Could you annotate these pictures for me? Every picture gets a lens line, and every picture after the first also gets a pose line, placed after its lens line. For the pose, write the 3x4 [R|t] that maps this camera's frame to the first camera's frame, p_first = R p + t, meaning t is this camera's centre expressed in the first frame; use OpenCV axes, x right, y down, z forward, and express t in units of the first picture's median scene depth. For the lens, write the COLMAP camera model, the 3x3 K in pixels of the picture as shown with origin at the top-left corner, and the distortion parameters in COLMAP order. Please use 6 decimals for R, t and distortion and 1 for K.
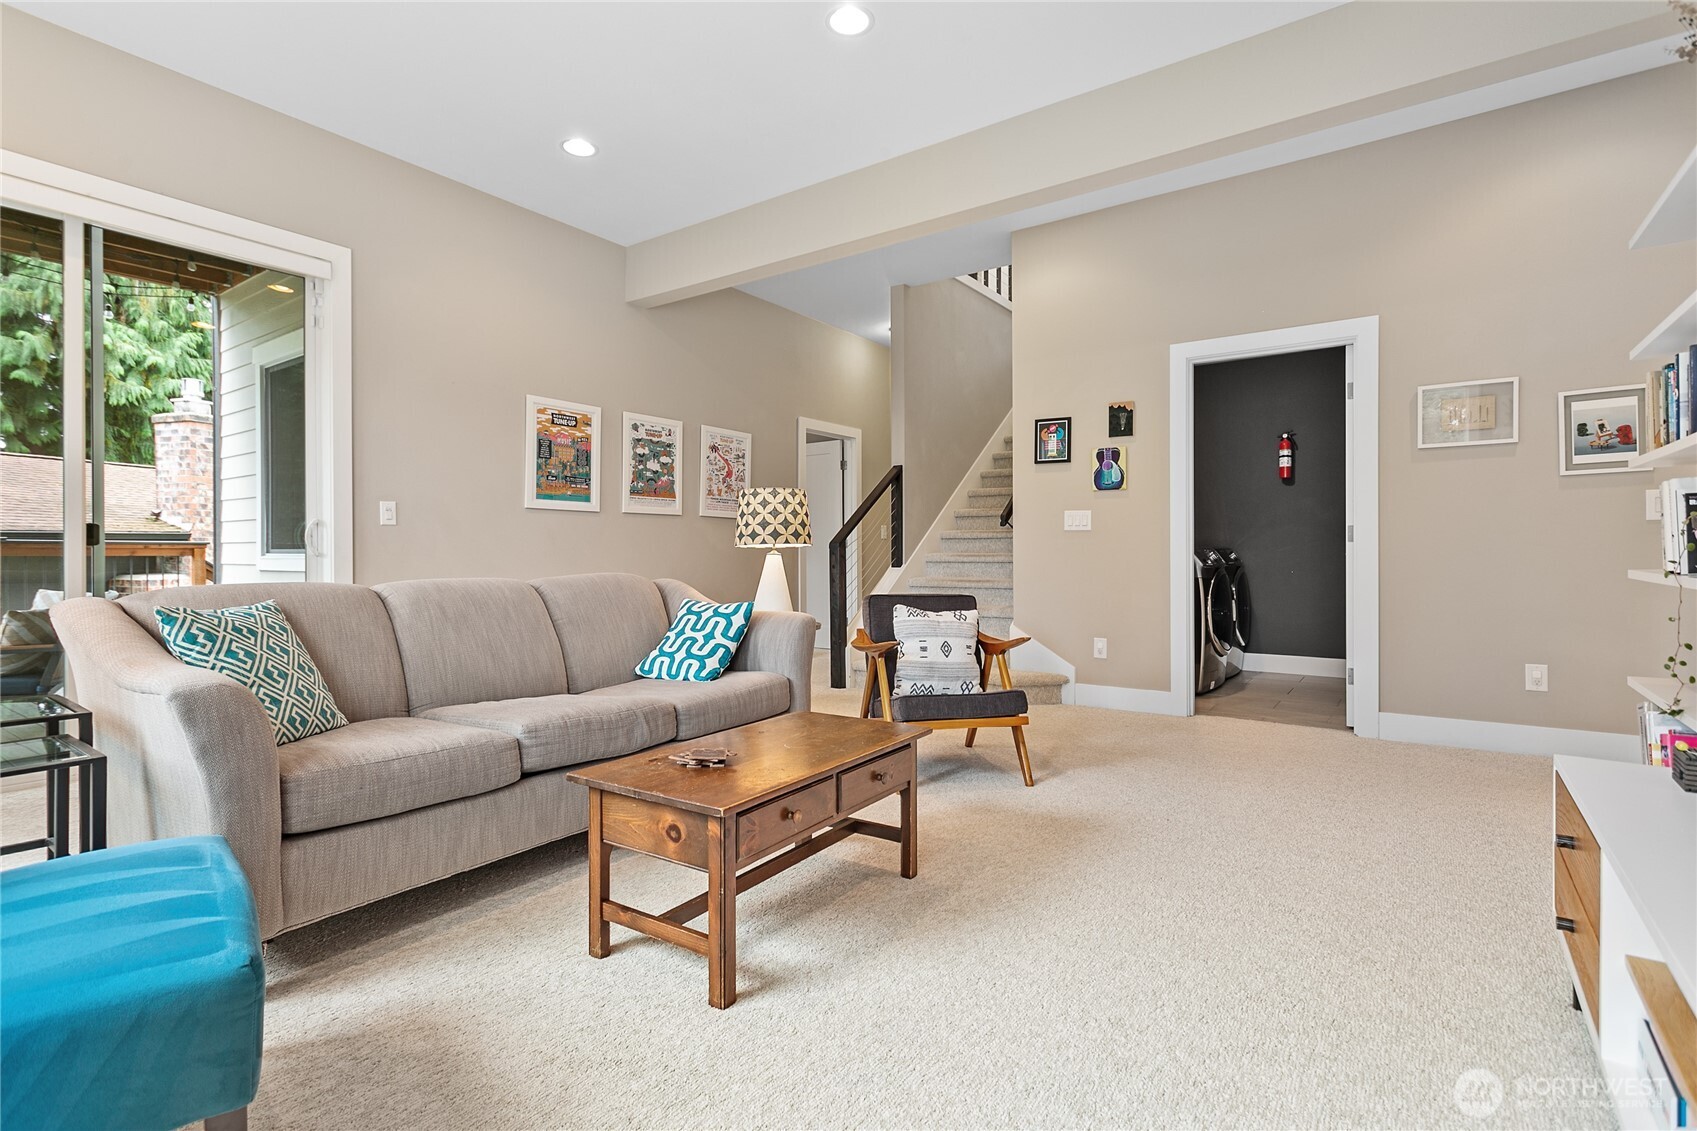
lens RADIAL K [[805.2, 0, 836.9], [0, 805.2, 559.2], [0, 0, 1]] dist [-0.000502, 0.001059]
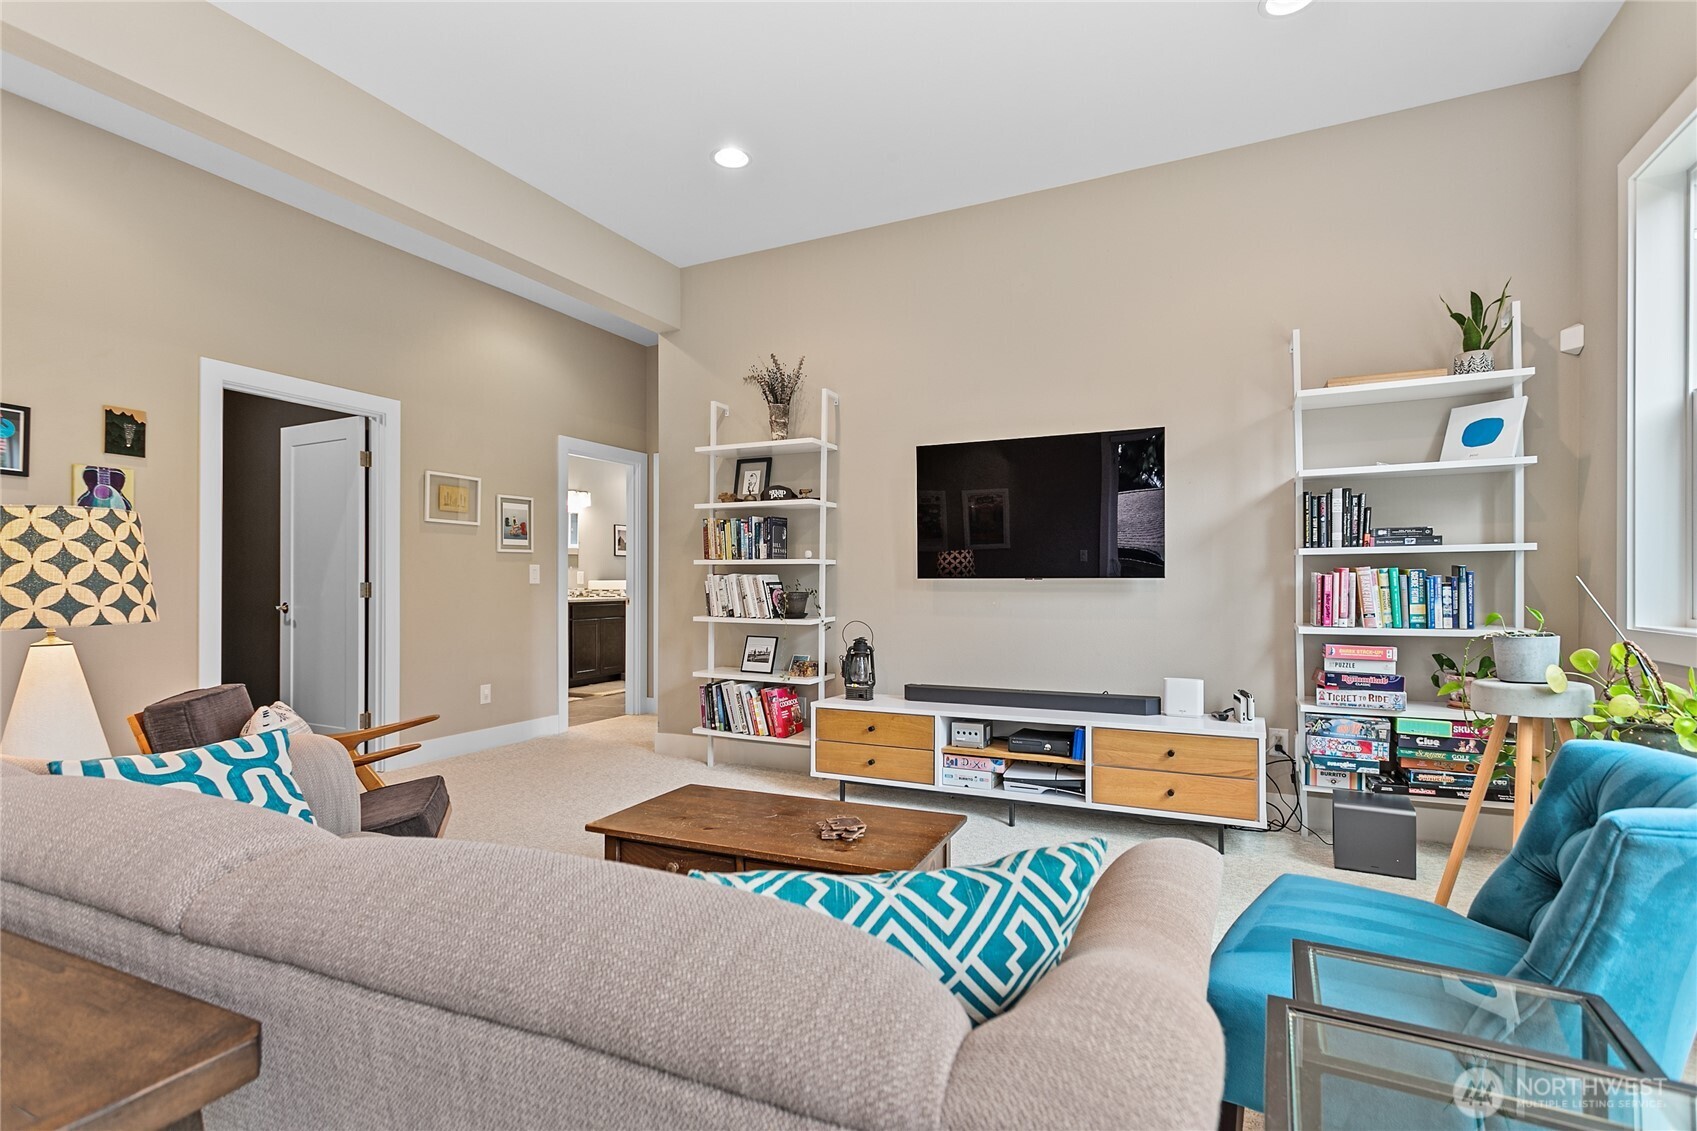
lens RADIAL K [[805.2, 0, 846.6], [0, 805.2, 575.0], [0, 0, 1]] dist [-0.000502, 0.001059]
pose [[-0.179534, 0.014691, 0.983642, -0.626952], [0.006355, 0.999885, -0.013774, -0.037660], [-0.983731, 0.003778, -0.179606, 0.629829]]
